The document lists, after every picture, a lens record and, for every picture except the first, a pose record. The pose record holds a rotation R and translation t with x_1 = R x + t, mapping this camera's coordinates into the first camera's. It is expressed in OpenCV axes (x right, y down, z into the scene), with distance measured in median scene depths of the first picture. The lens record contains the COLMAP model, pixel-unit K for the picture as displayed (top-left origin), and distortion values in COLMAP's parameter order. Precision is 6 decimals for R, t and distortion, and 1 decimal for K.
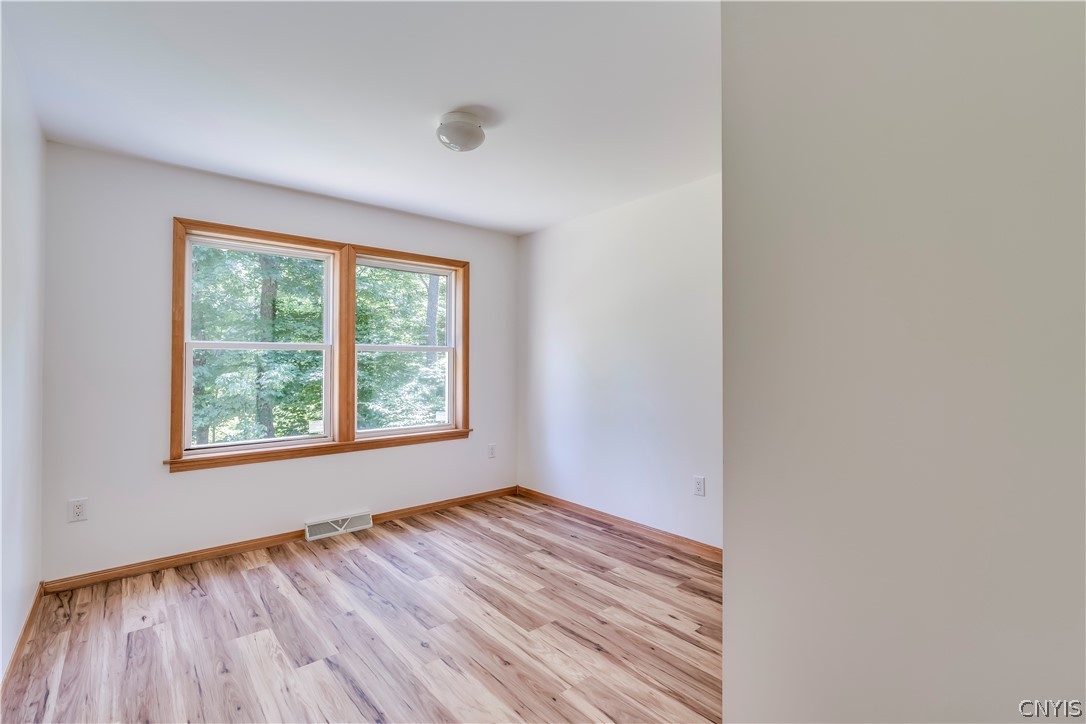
lens RADIAL K [[500.5, 0, 534.7], [0, 500.5, 350.1], [0, 0, 1]] dist [-0.000044, 0.000104]
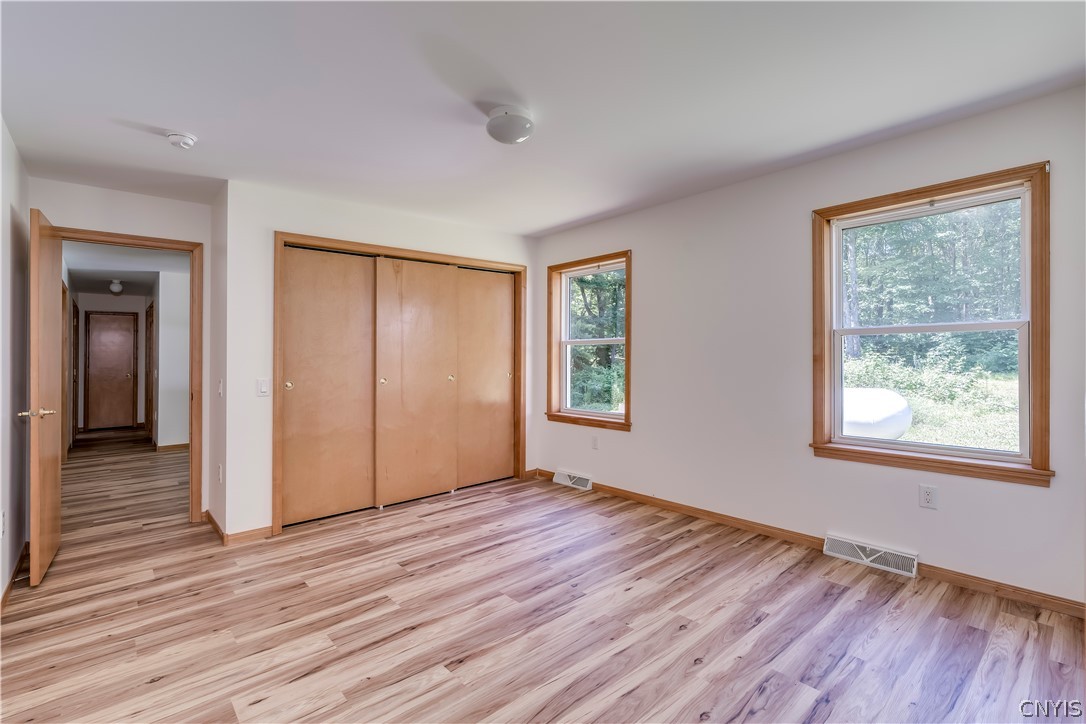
lens RADIAL K [[500.5, 0, 534.7], [0, 500.5, 350.1], [0, 0, 1]] dist [-0.000044, 0.000104]
pose [[0.036241, -0.015373, -0.999225, 0.295701], [0.002194, 0.999880, -0.015303, 0.039606], [0.999341, -0.001638, 0.036271, 0.382949]]
